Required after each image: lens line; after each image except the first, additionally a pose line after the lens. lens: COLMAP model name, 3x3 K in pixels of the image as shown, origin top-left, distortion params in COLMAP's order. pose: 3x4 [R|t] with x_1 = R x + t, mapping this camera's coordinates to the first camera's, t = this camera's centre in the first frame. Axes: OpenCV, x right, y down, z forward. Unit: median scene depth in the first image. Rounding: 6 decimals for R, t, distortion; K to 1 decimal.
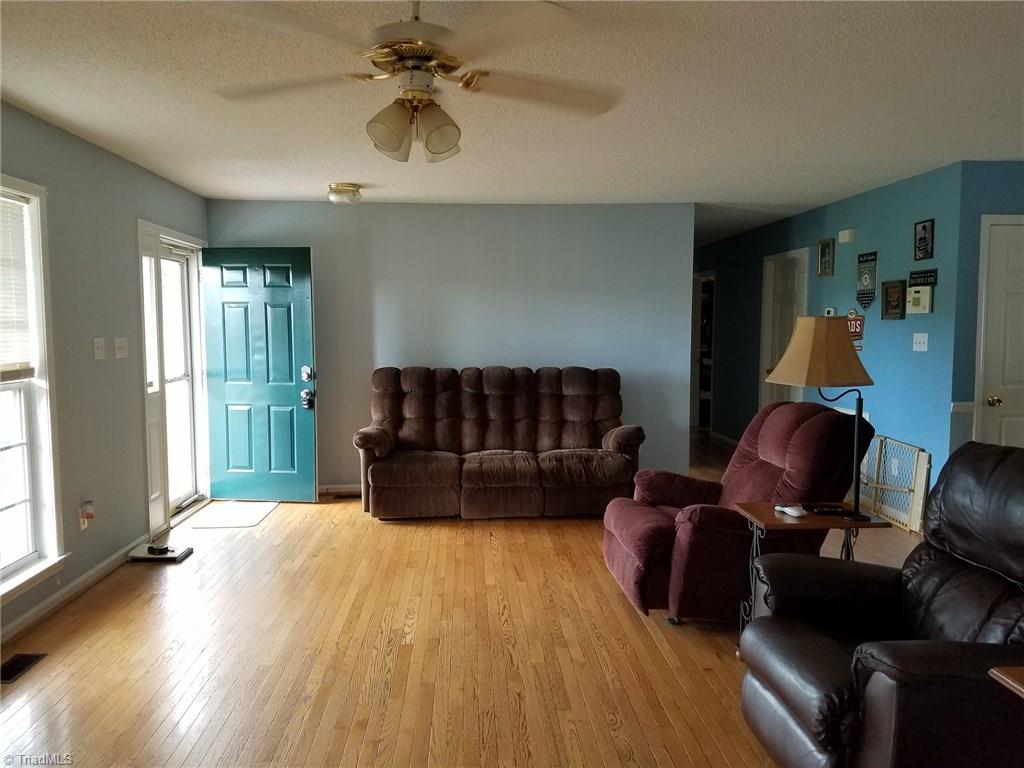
lens RADIAL K [[788.9, 0, 512.0], [0, 788.9, 384.0], [0, 0, 1]] dist [0.245927, -0.421821]
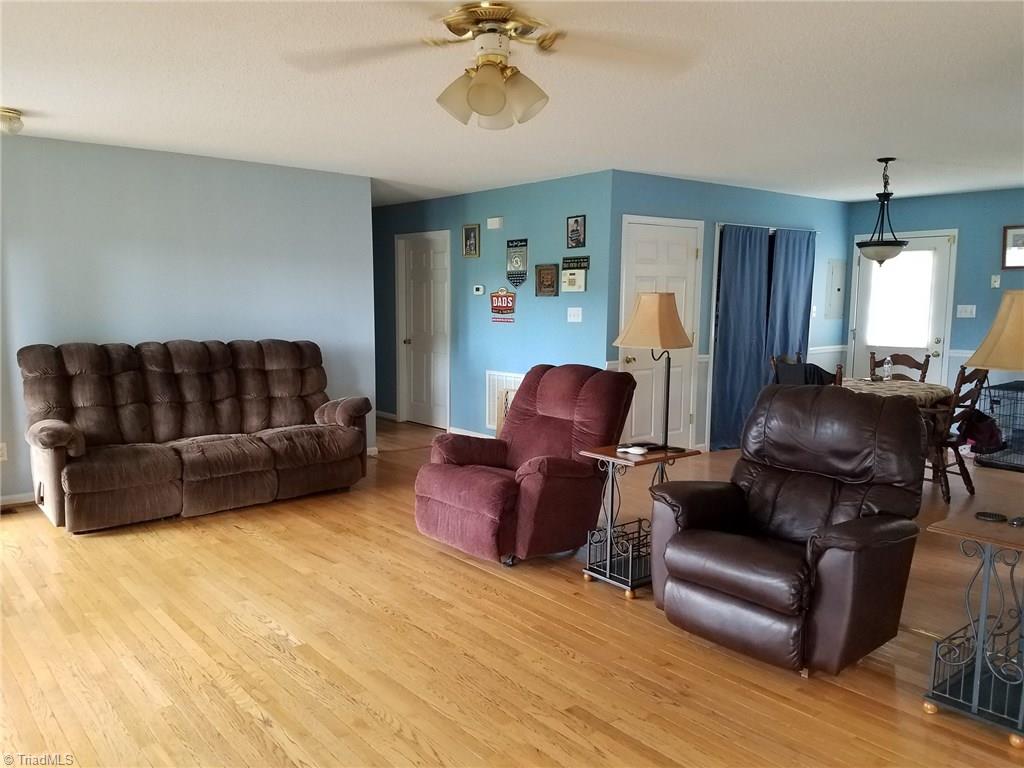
lens RADIAL K [[788.9, 0, 512.0], [0, 788.9, 384.0], [0, 0, 1]] dist [0.245927, -0.421821]
pose [[0.799375, -0.053027, 0.598488, -0.303411], [0.033581, 0.998484, 0.043614, -0.001446], [-0.599893, -0.014766, 0.799944, 0.084842]]
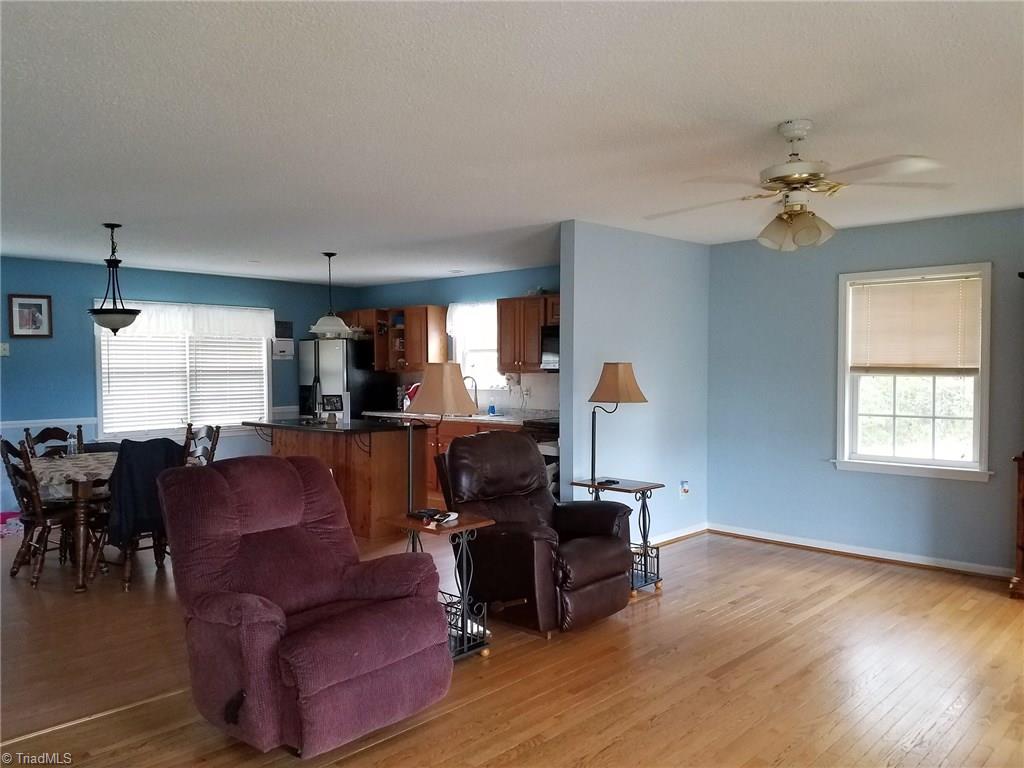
lens RADIAL K [[775.5, 0, 512.0], [0, 775.5, 384.0], [0, 0, 1]] dist [0.202615, -0.351772]
pose [[-0.689086, -0.008995, 0.724624, -0.340285], [0.065165, 0.995103, 0.074321, -0.074784], [-0.721744, 0.098433, -0.685125, 1.006158]]
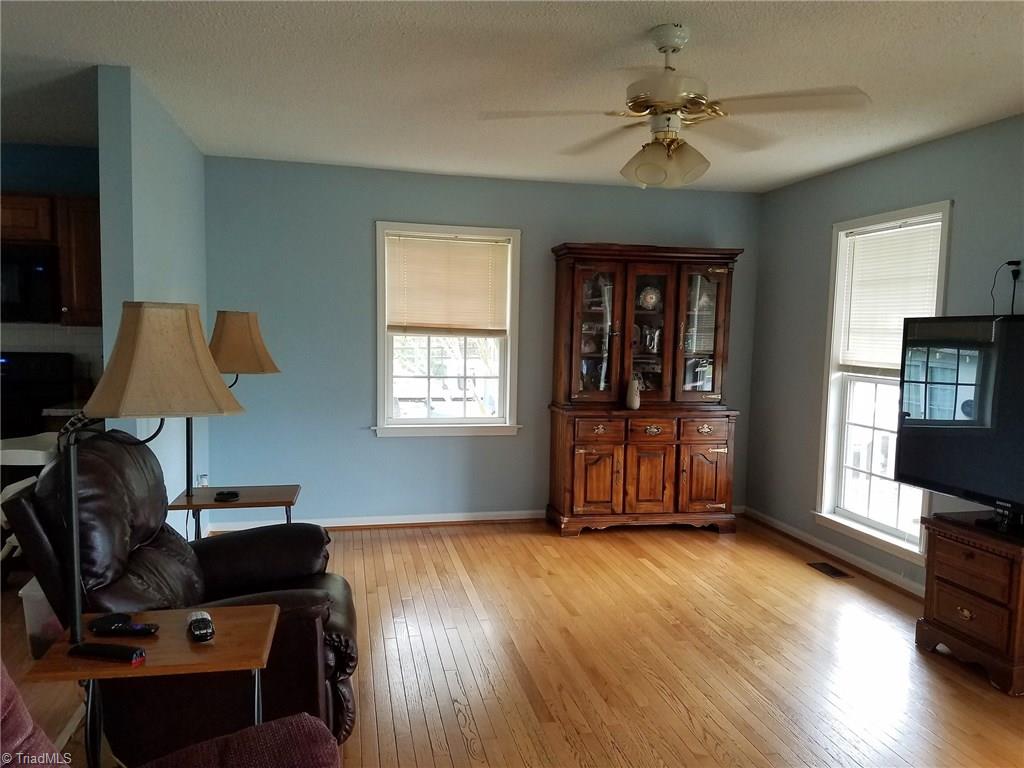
lens RADIAL K [[766.5, 0, 513.3], [0, 766.5, 401.5], [0, 0, 1]] dist [0.182448, -0.265179]
pose [[-0.985654, 0.000174, -0.168776, 0.136443], [-0.030143, 0.983740, 0.177049, -0.070238], [0.166062, 0.179597, -0.969623, 0.915364]]
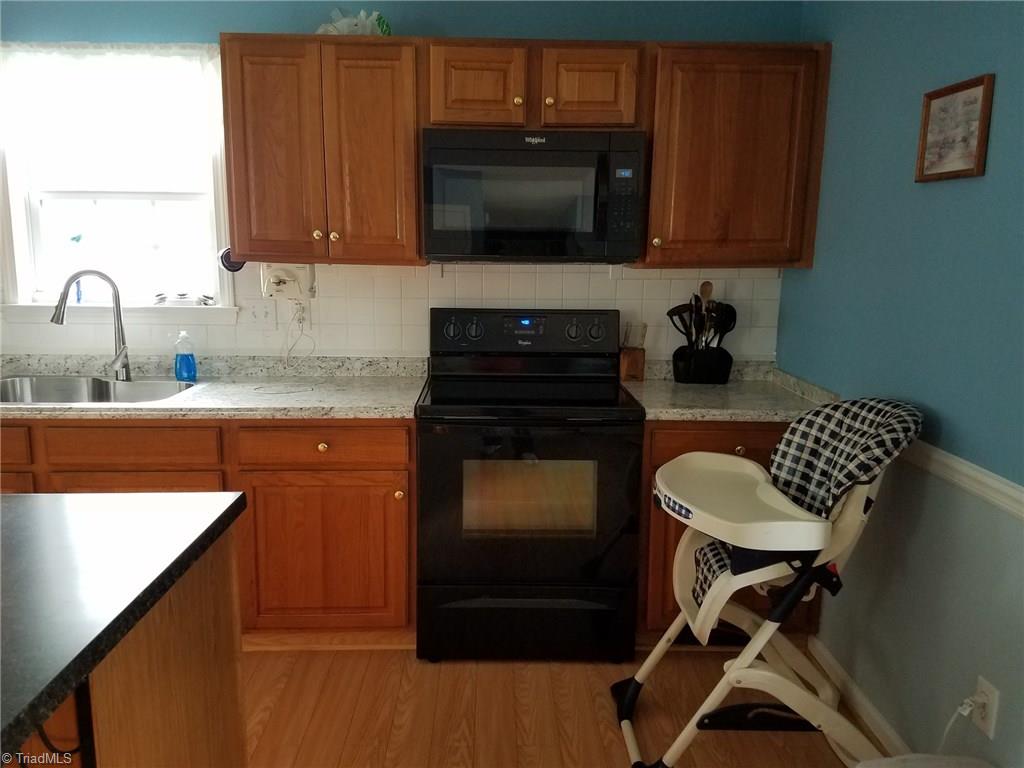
lens RADIAL K [[779.3, 0, 501.2], [0, 779.3, 385.6], [0, 0, 1]] dist [0.193310, -0.349763]
pose [[-0.999355, -0.013268, 0.033378, 0.530441], [-0.004306, 0.966824, 0.255406, -0.044266], [-0.035659, 0.255097, -0.966258, 0.541600]]
